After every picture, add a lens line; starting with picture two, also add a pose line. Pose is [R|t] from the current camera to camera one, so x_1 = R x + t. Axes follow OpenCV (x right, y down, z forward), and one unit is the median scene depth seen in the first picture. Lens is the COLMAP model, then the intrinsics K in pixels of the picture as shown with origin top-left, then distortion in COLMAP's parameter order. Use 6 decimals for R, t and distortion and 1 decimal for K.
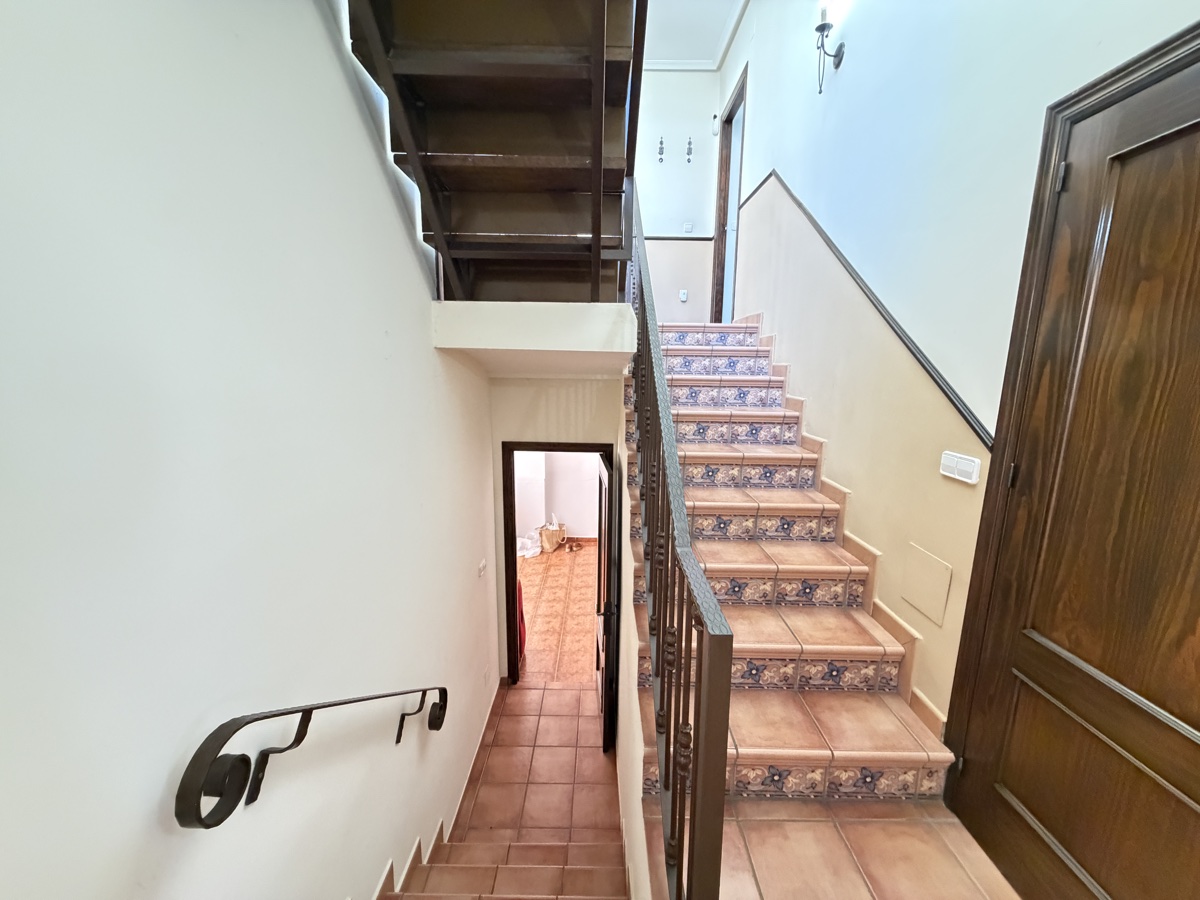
lens RADIAL K [[478.5, 0, 602.0], [0, 478.5, 454.0], [0, 0, 1]] dist [0.000697, -0.000479]
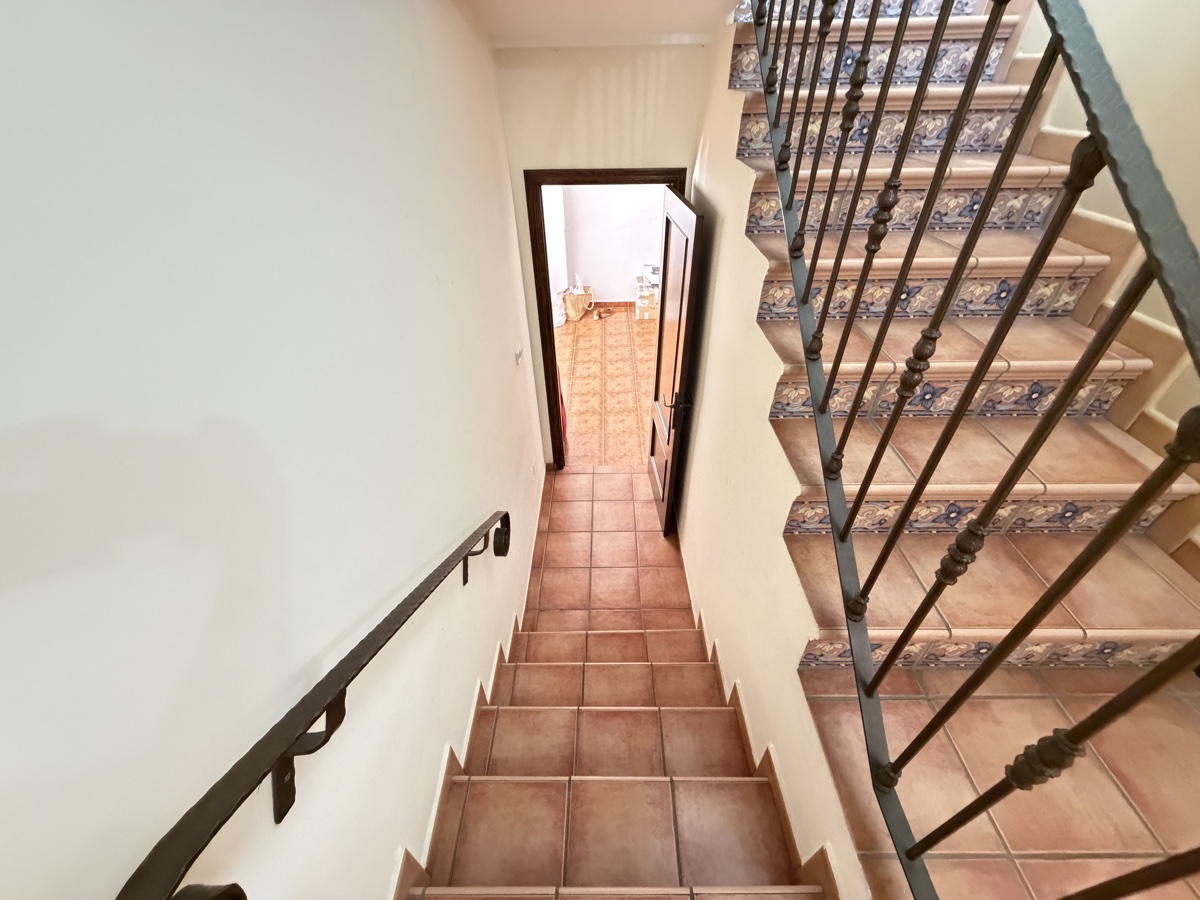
lens RADIAL K [[478.5, 0, 599.4], [0, 478.5, 449.0], [0, 0, 1]] dist [0.000697, -0.000479]
pose [[0.999454, -0.023121, -0.023617, -0.099589], [0.031460, 0.884576, 0.465334, 0.012251], [0.010132, -0.465823, 0.884820, 0.221429]]
